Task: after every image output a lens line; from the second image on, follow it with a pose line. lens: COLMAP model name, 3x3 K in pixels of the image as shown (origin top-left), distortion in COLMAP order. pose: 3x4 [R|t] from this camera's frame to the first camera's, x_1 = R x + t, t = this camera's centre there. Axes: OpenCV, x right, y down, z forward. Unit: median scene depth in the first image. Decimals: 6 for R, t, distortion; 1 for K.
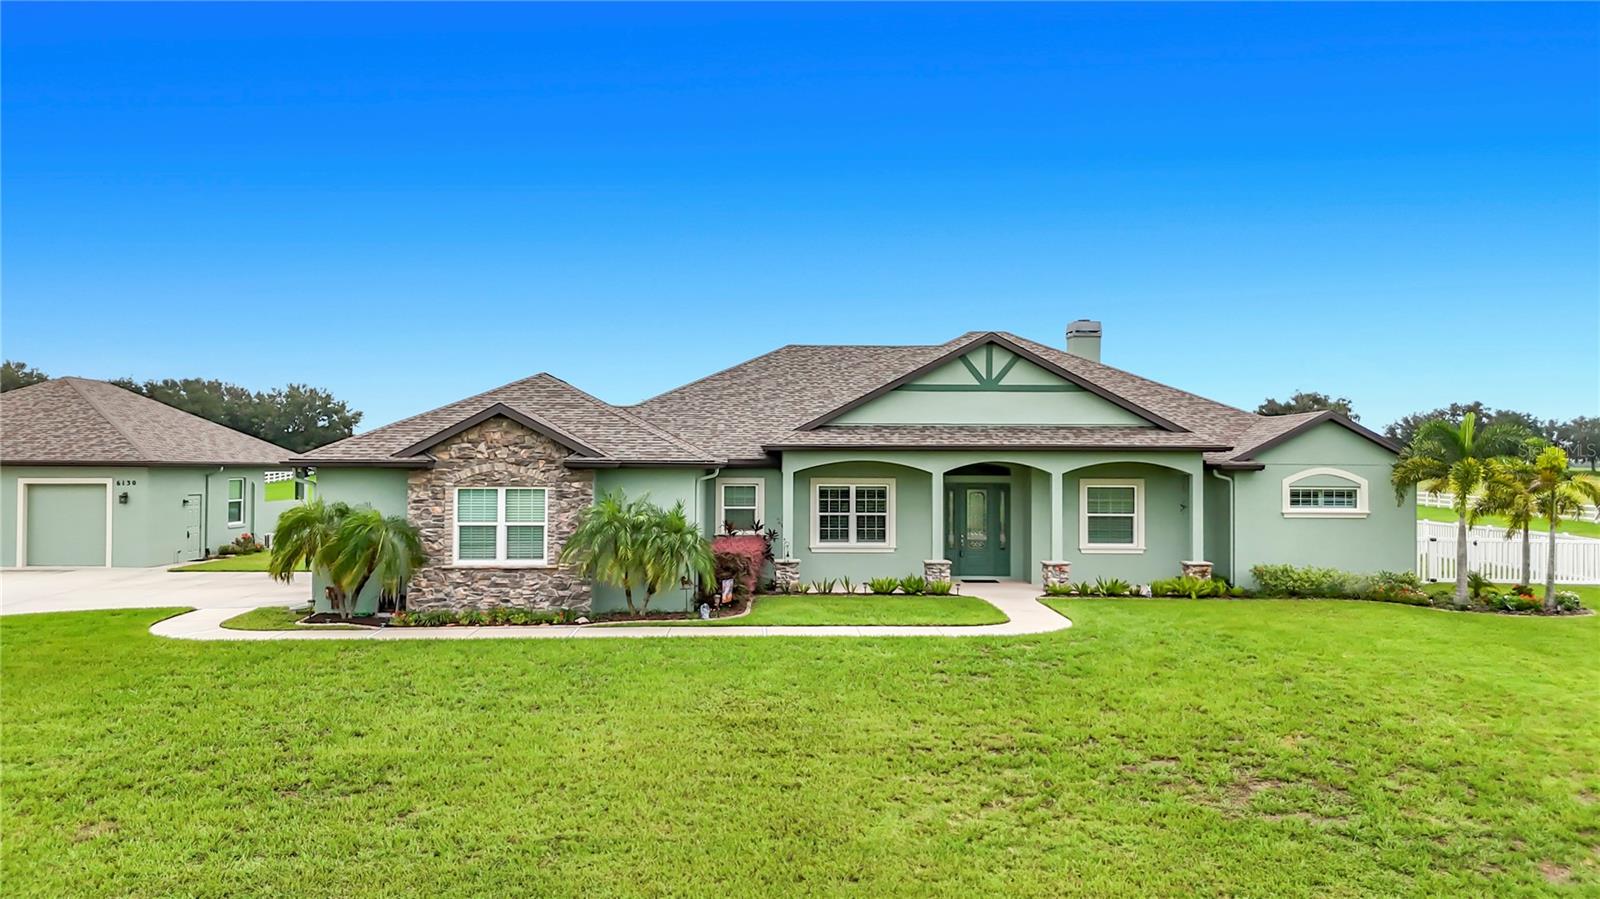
lens RADIAL K [[1214.3, 0, 811.1], [0, 1214.3, 449.4], [0, 0, 1]] dist [0.051974, -0.082919]
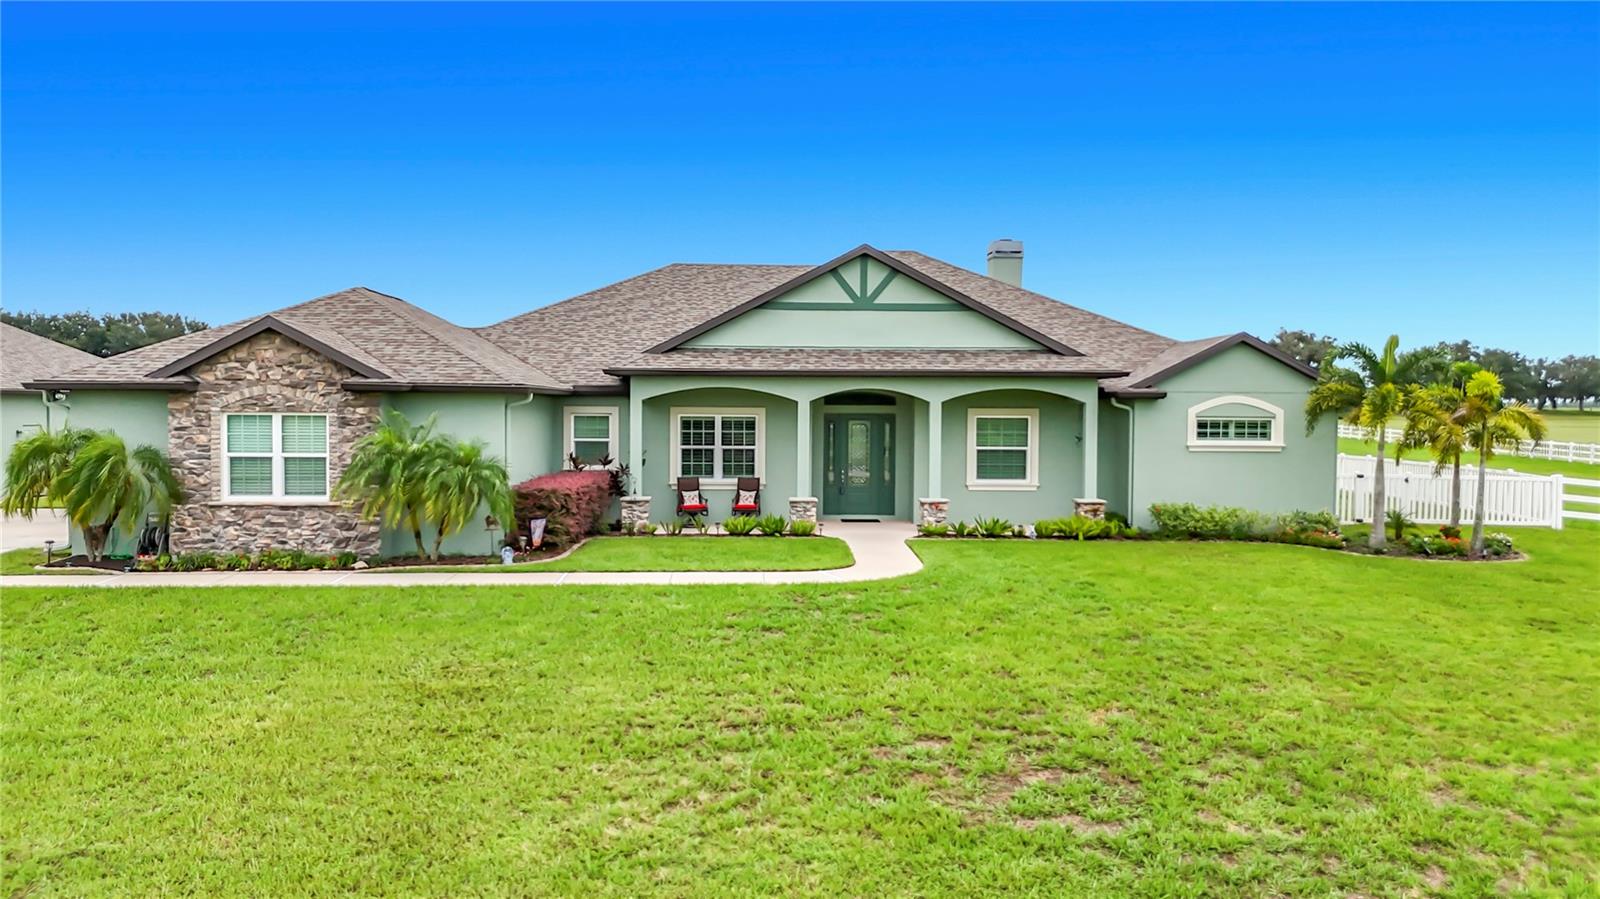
lens RADIAL K [[1203.8, 0, 808.0], [0, 1203.8, 455.5], [0, 0, 1]] dist [0.083533, -0.138433]
pose [[0.999997, 0.002257, 0.000181, 0.107616], [-0.002264, 0.998497, 0.054757, 0.010790], [-0.000058, -0.054757, 0.998500, 0.107303]]
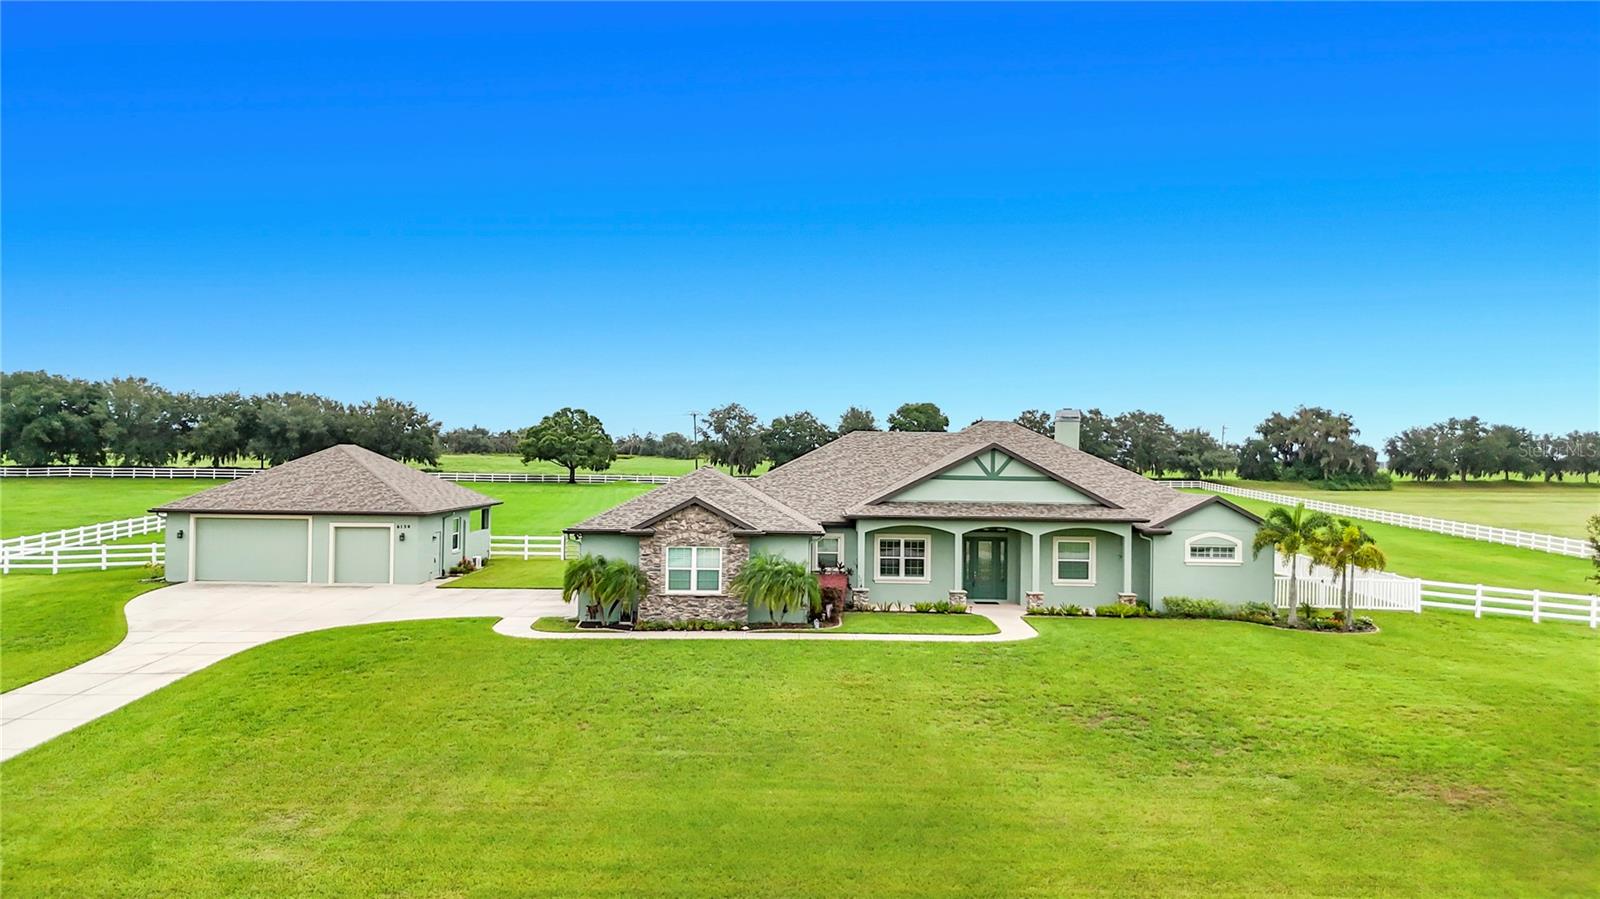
lens RADIAL K [[1215.6, 0, 804.2], [0, 1215.6, 451.4], [0, 0, 1]] dist [0.054023, -0.092891]
pose [[0.999614, 0.009799, -0.026015, -0.052639], [-0.009564, 0.999912, 0.009146, -0.097654], [0.026103, -0.008894, 0.999620, -0.549340]]
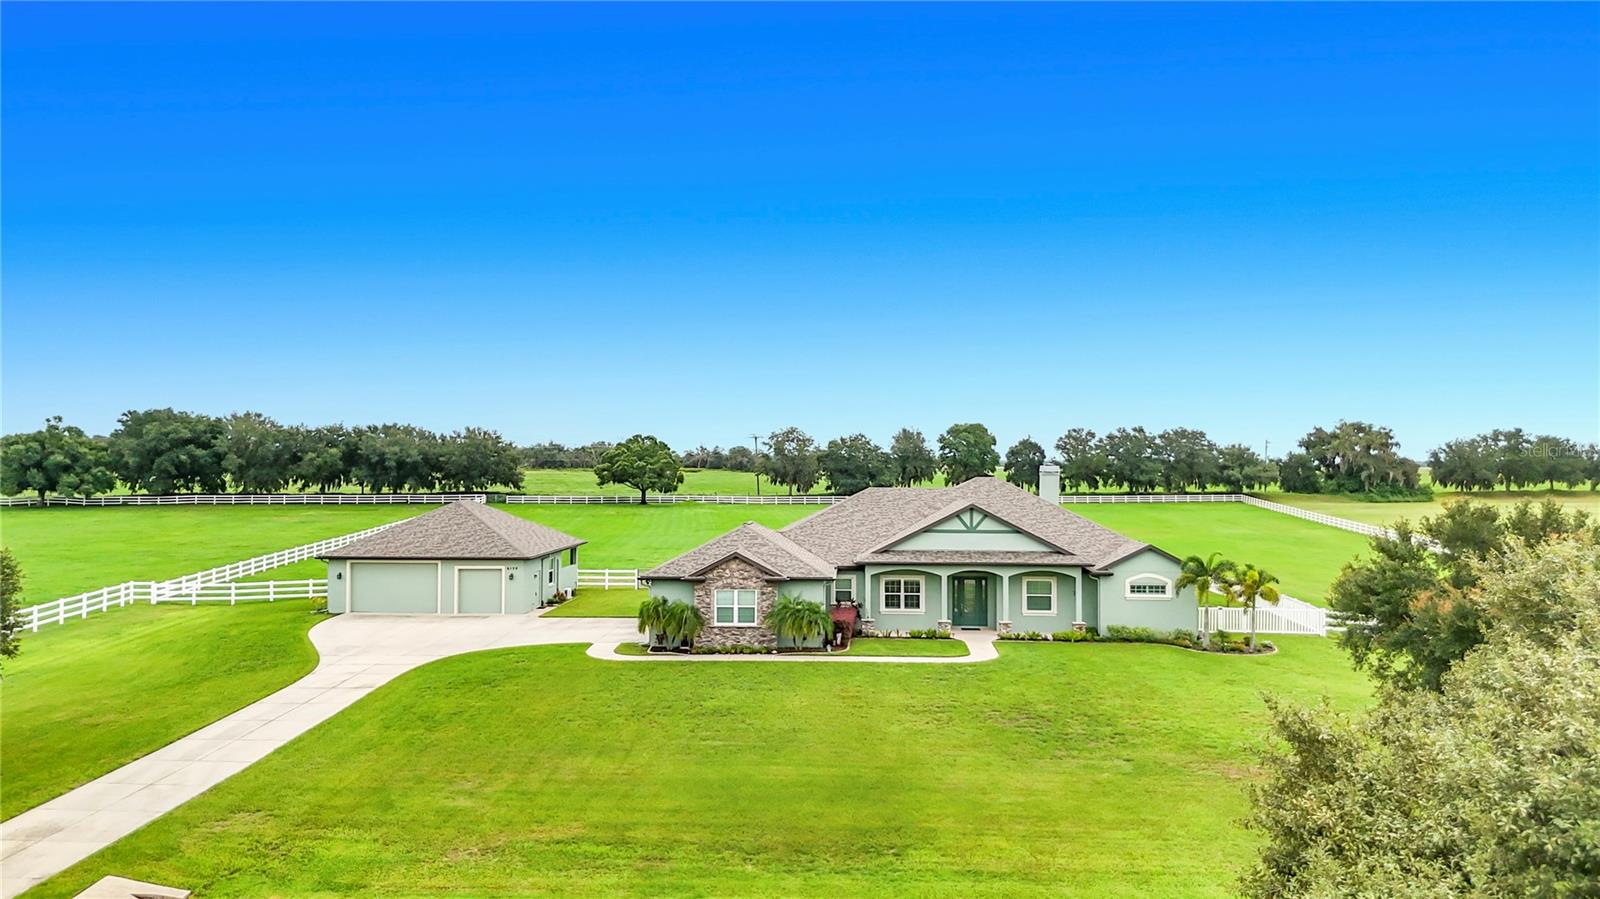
lens RADIAL K [[1215.6, 0, 804.2], [0, 1215.6, 451.4], [0, 0, 1]] dist [0.054023, -0.092891]
pose [[0.996610, -0.001279, -0.082257, 0.040210], [0.001761, 0.999982, 0.005792, -0.193830], [0.082248, -0.005917, 0.996594, -0.979145]]
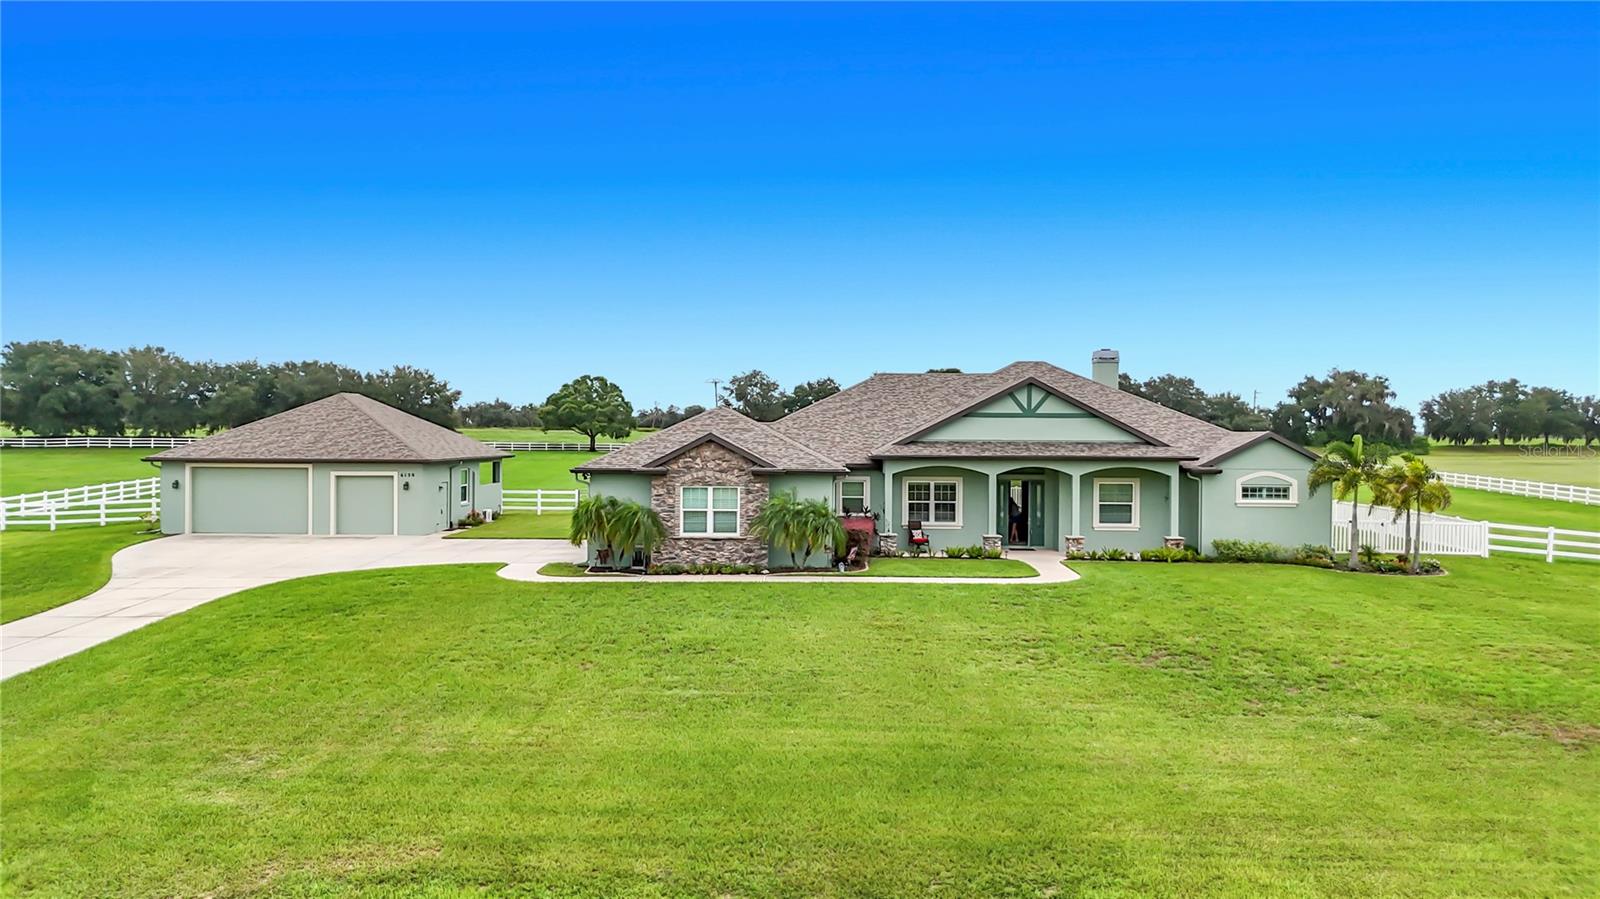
lens RADIAL K [[1215.6, 0, 804.2], [0, 1215.6, 451.4], [0, 0, 1]] dist [0.054023, -0.092891]
pose [[0.998989, 0.003536, -0.044810, -0.054970], [-0.002235, 0.999576, 0.029044, -0.049678], [0.044894, -0.028914, 0.998573, -0.455220]]
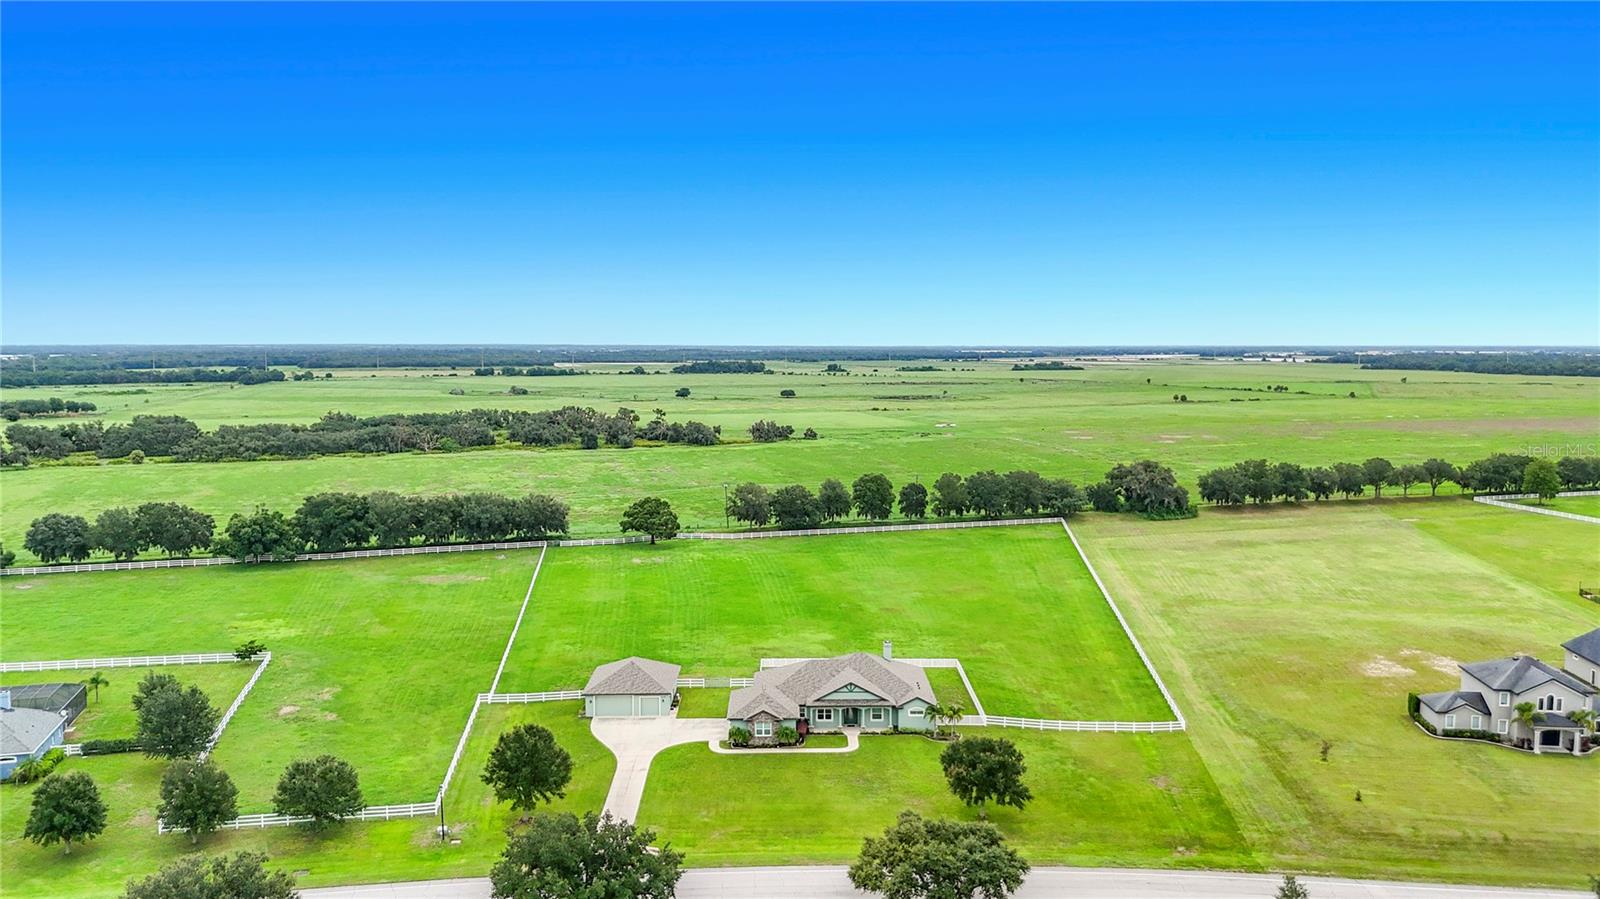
lens RADIAL K [[1215.6, 0, 804.2], [0, 1215.6, 451.4], [0, 0, 1]] dist [0.054023, -0.092891]
pose [[0.999698, -0.002901, -0.024412, 0.080150], [0.005443, 0.994488, 0.104712, -1.615544], [0.023974, -0.104814, 0.994203, -4.035825]]
